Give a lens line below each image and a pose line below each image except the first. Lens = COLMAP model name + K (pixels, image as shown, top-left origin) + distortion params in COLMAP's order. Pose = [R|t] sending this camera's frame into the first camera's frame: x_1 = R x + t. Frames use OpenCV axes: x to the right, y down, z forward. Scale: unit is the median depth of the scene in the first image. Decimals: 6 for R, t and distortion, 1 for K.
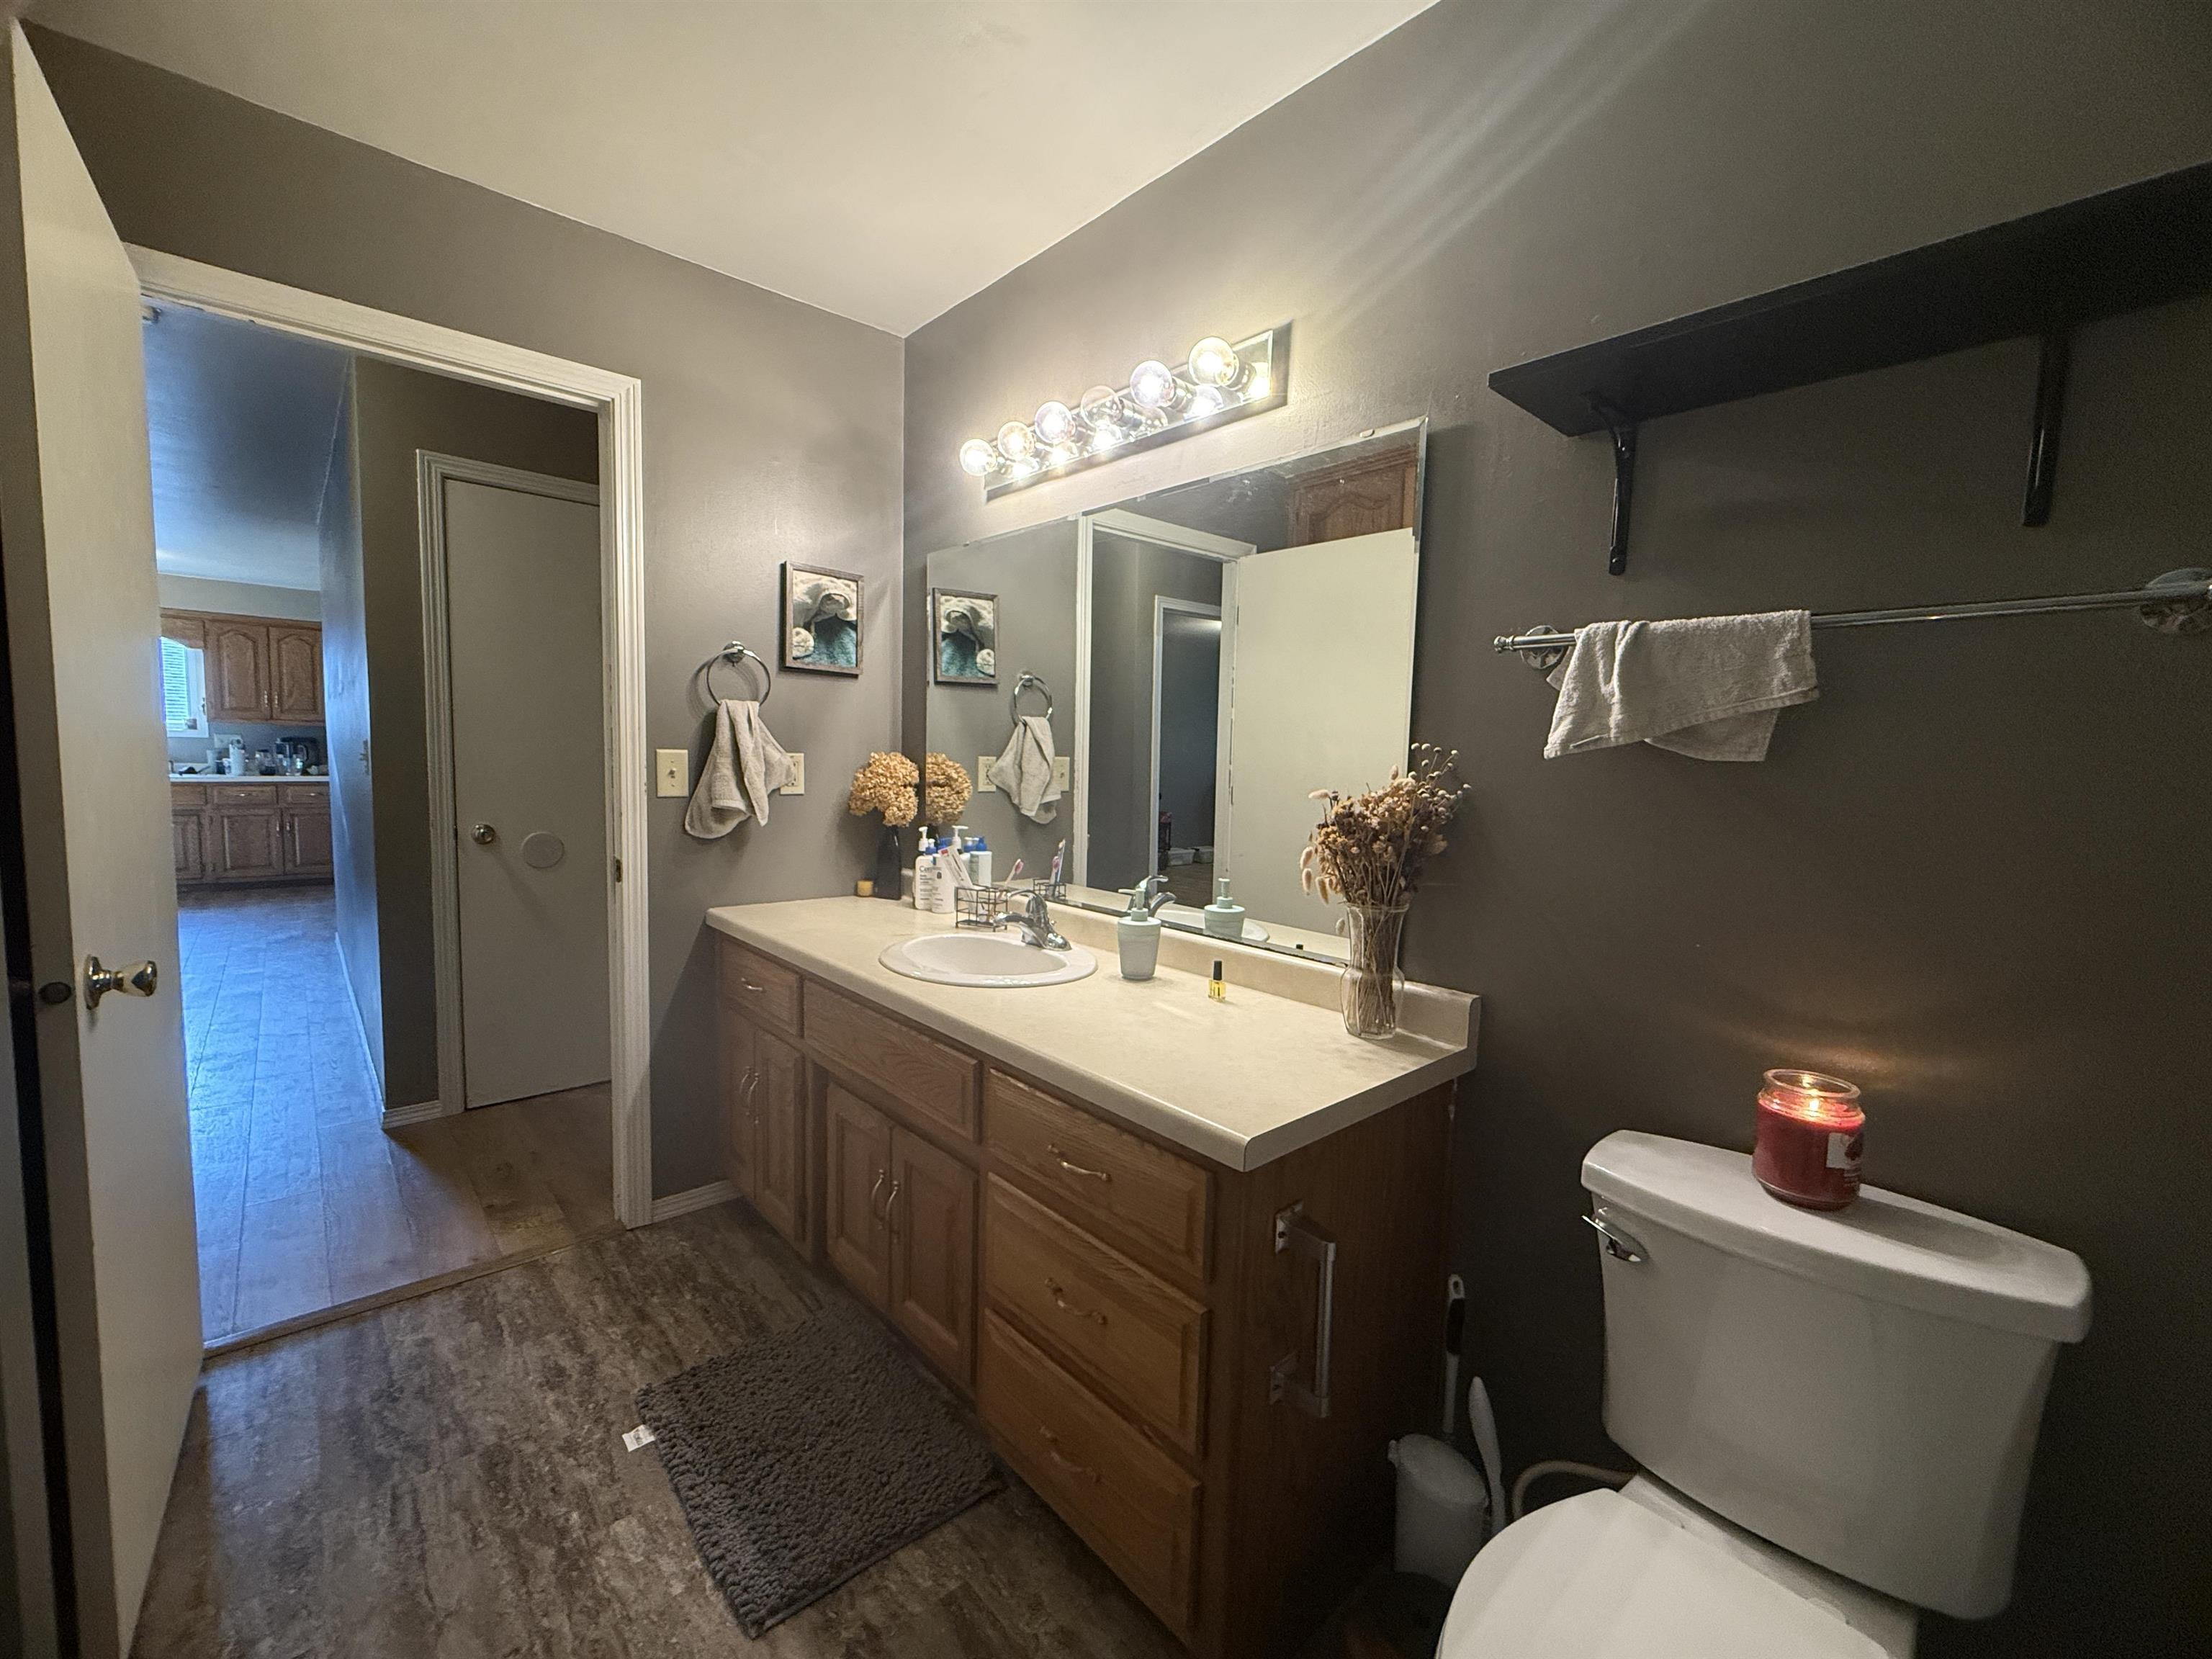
lens RADIAL K [[902.8, 0, 1107.1], [0, 902.8, 829.2], [0, 0, 1]] dist [-0.003374, -0.000203]
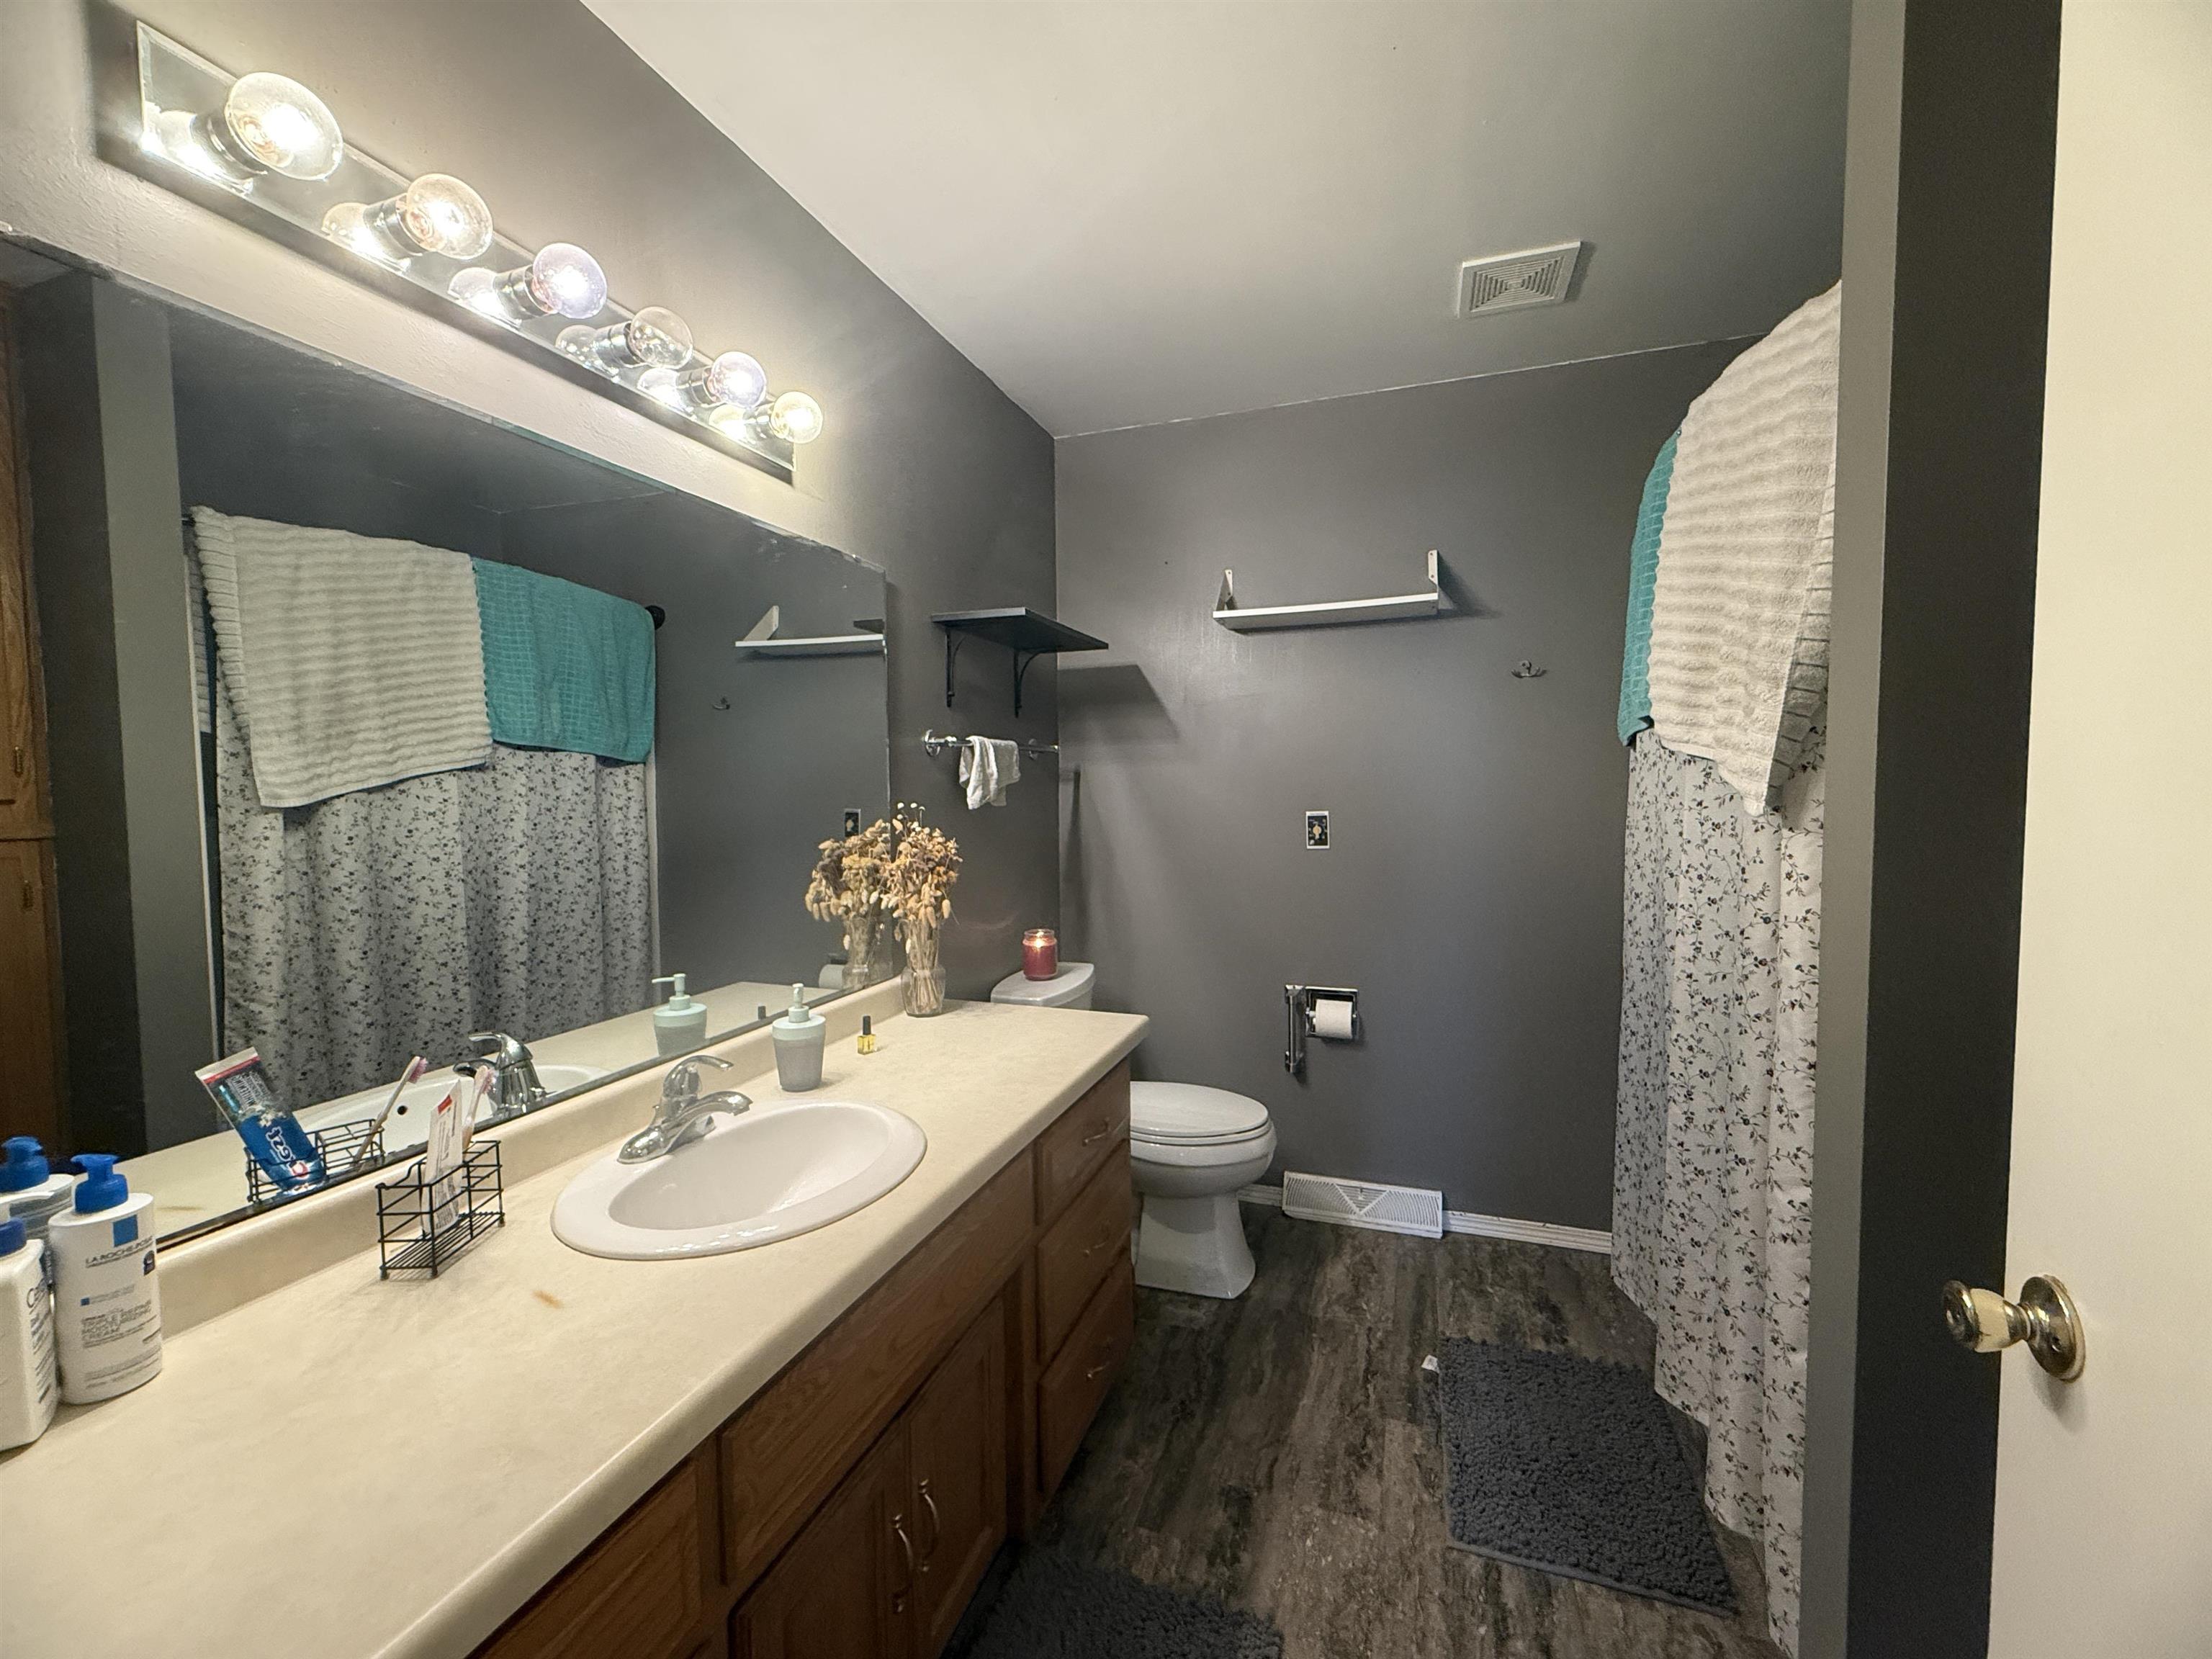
lens RADIAL K [[902.8, 0, 1109.5], [0, 902.8, 831.8], [0, 0, 1]] dist [-0.003374, -0.000203]
pose [[-0.481679, -0.068045, 0.873702, -1.099114], [0.068212, 0.991045, 0.114789, -0.201520], [-0.873689, 0.114889, -0.472724, 1.468685]]
